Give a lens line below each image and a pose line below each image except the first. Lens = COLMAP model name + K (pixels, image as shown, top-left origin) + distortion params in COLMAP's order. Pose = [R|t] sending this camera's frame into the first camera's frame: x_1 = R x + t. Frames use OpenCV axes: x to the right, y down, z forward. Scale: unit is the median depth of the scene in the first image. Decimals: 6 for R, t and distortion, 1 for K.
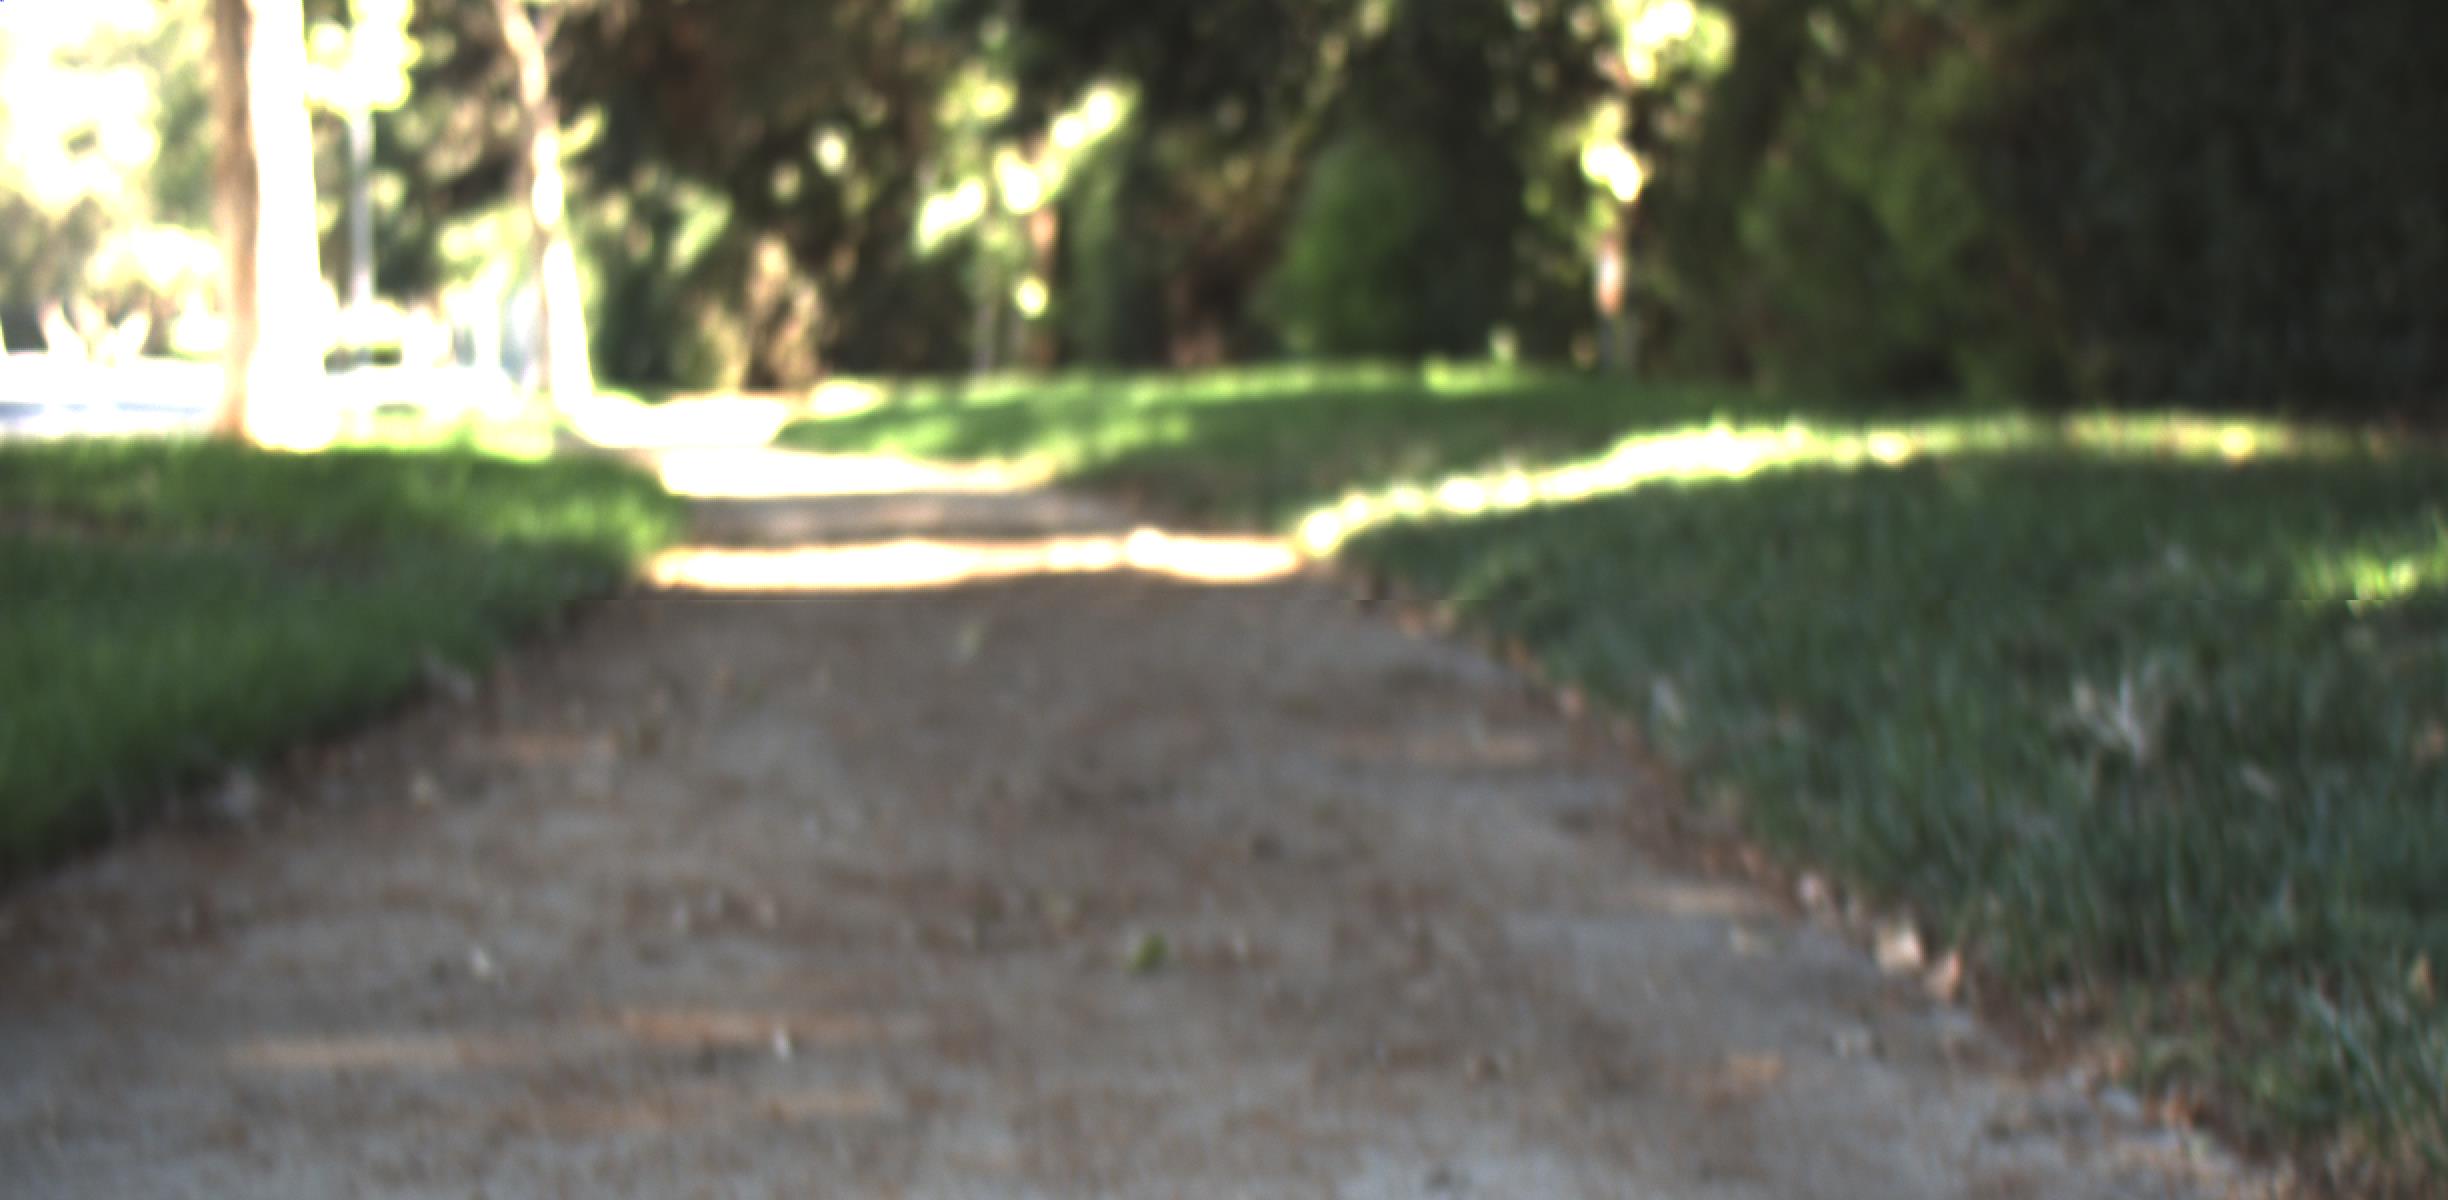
lens RADIAL K [[8781.4, 0, 1224.0], [0, 8781.4, 600.0], [0, 0, 1]] dist [0.452709, 8.153578]
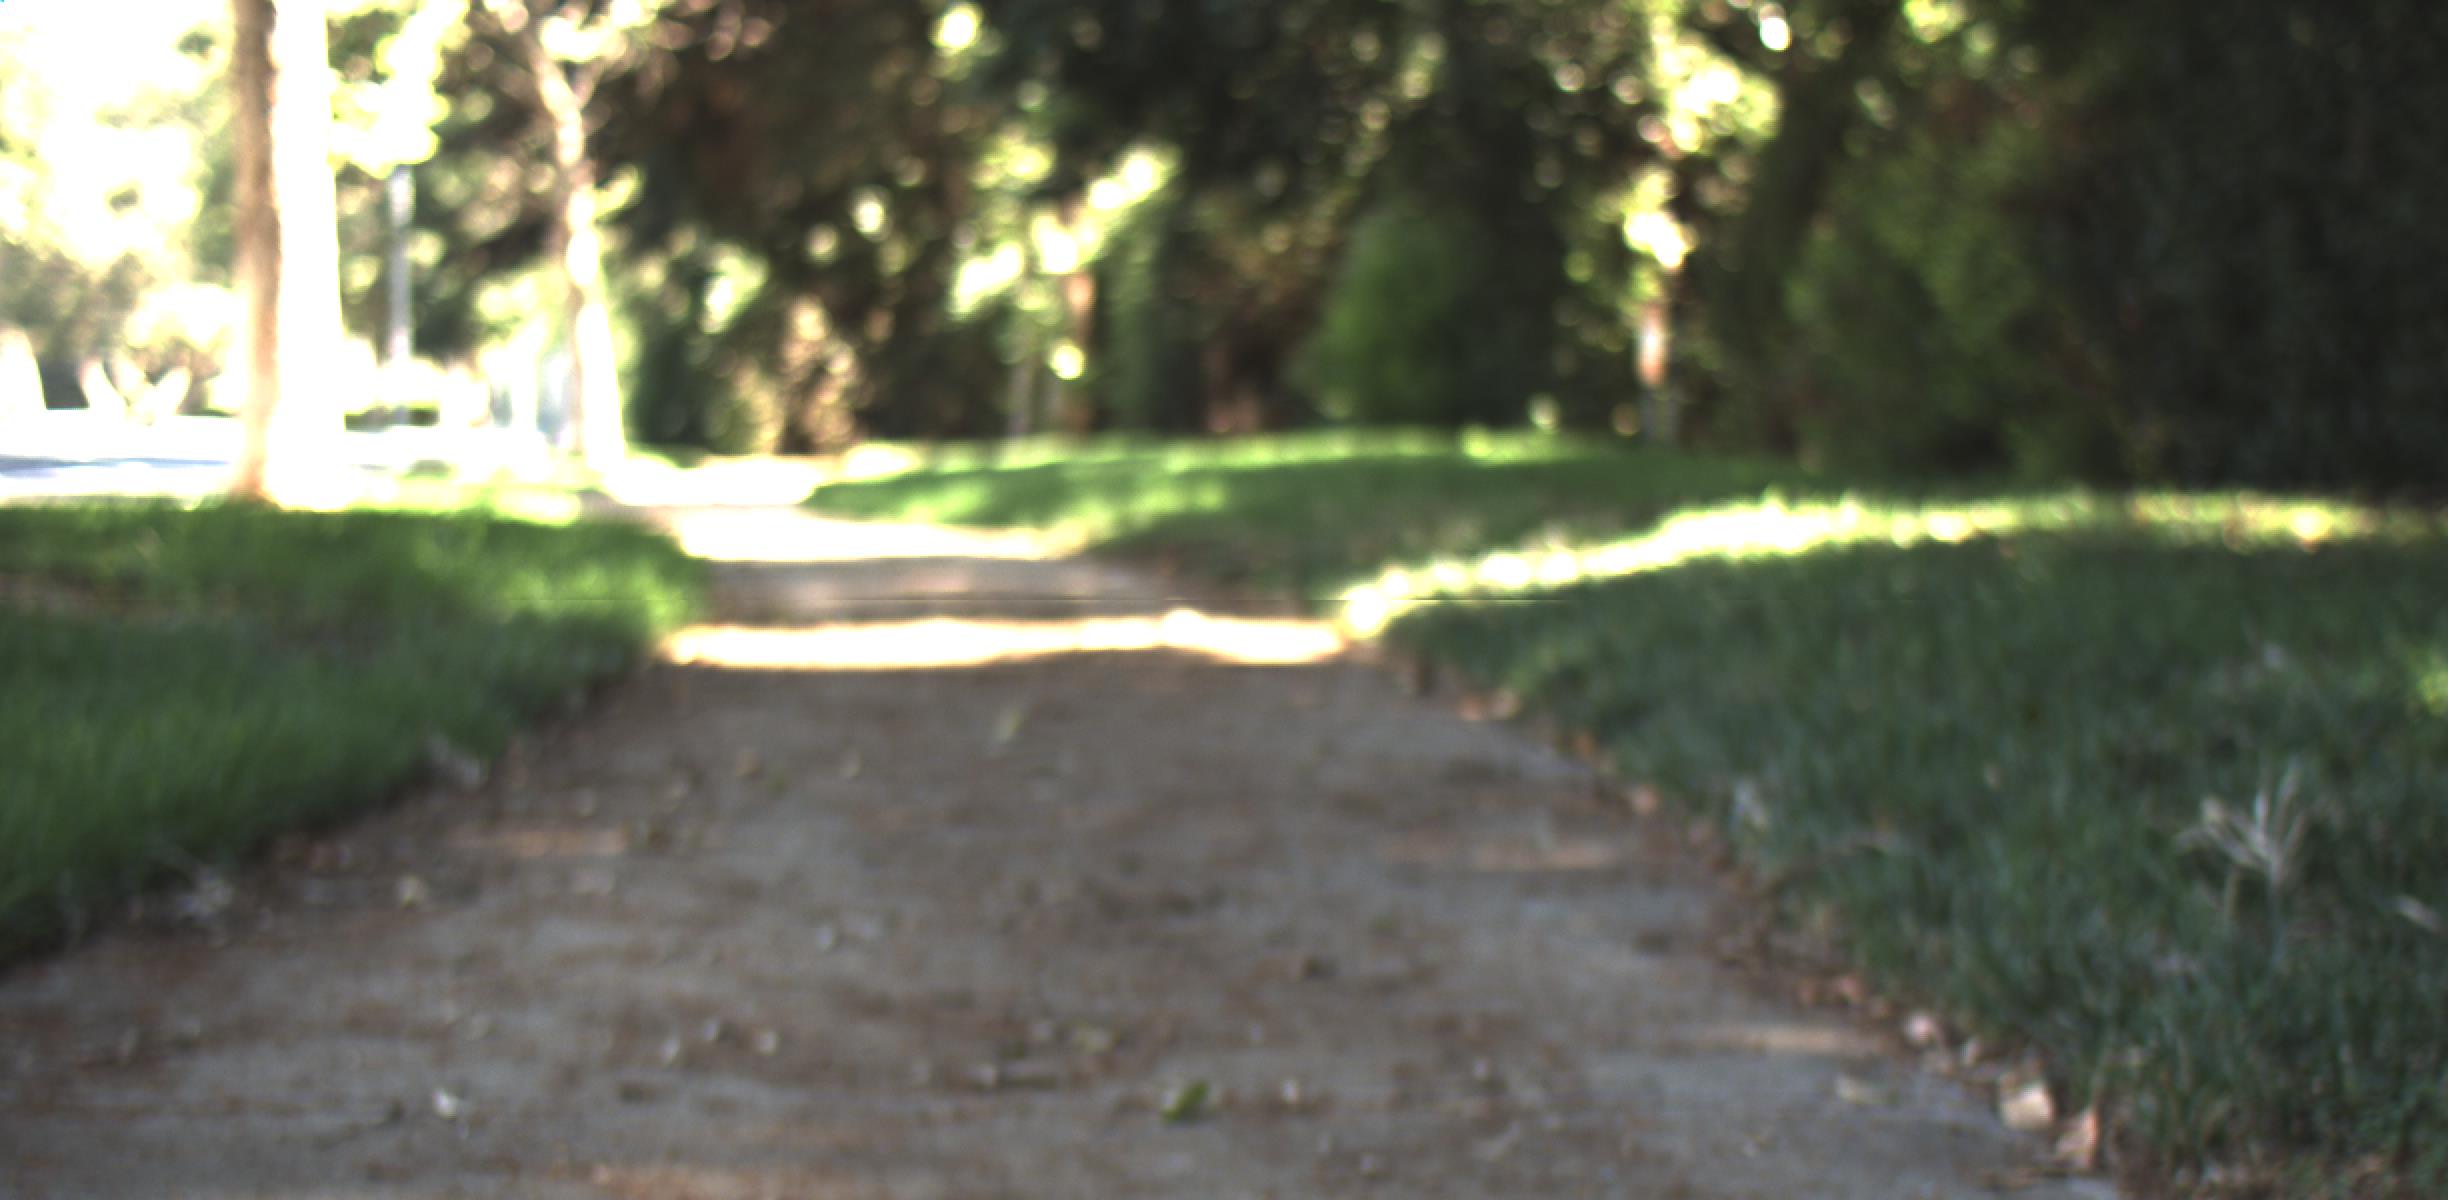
lens RADIAL K [[8781.4, 0, 1224.0], [0, 8781.4, 600.0], [0, 0, 1]] dist [0.452709, 8.153578]
pose [[0.999953, 0.008831, -0.003903, -0.000208], [-0.008860, 0.999933, -0.007471, -0.000379], [0.003836, 0.007505, 0.999964, 0.009548]]
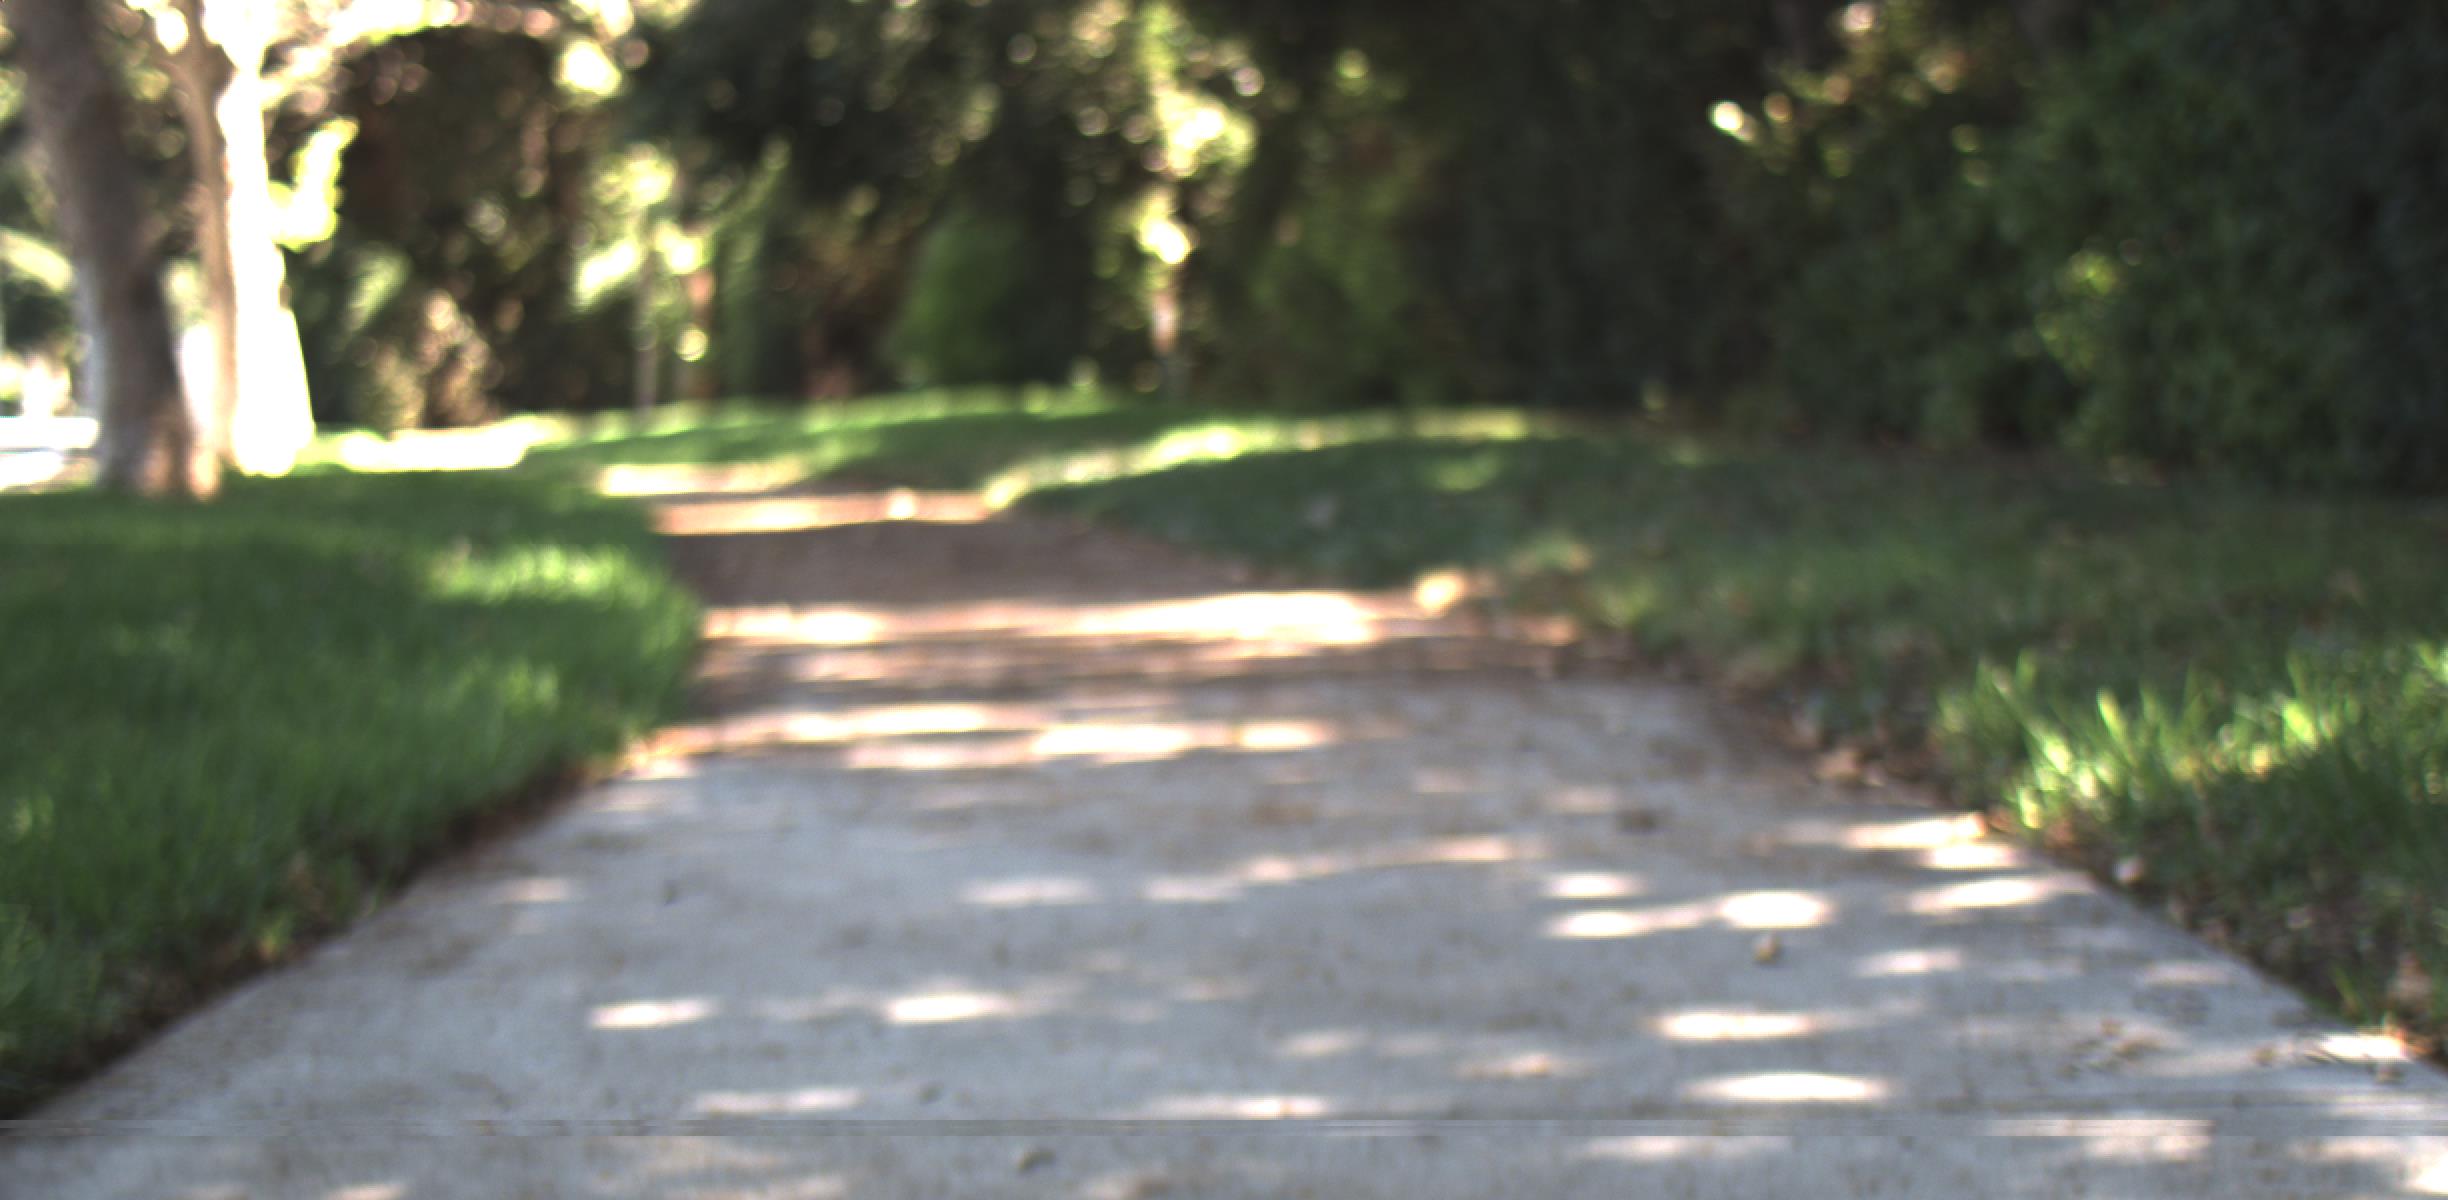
lens RADIAL K [[8781.4, 0, 1224.0], [0, 8781.4, 600.0], [0, 0, 1]] dist [0.452709, 8.153578]
pose [[0.998380, -0.029968, 0.048367, -0.011496], [0.030078, 0.999546, -0.001545, 0.006752], [-0.048298, 0.002998, 0.998828, -0.300341]]
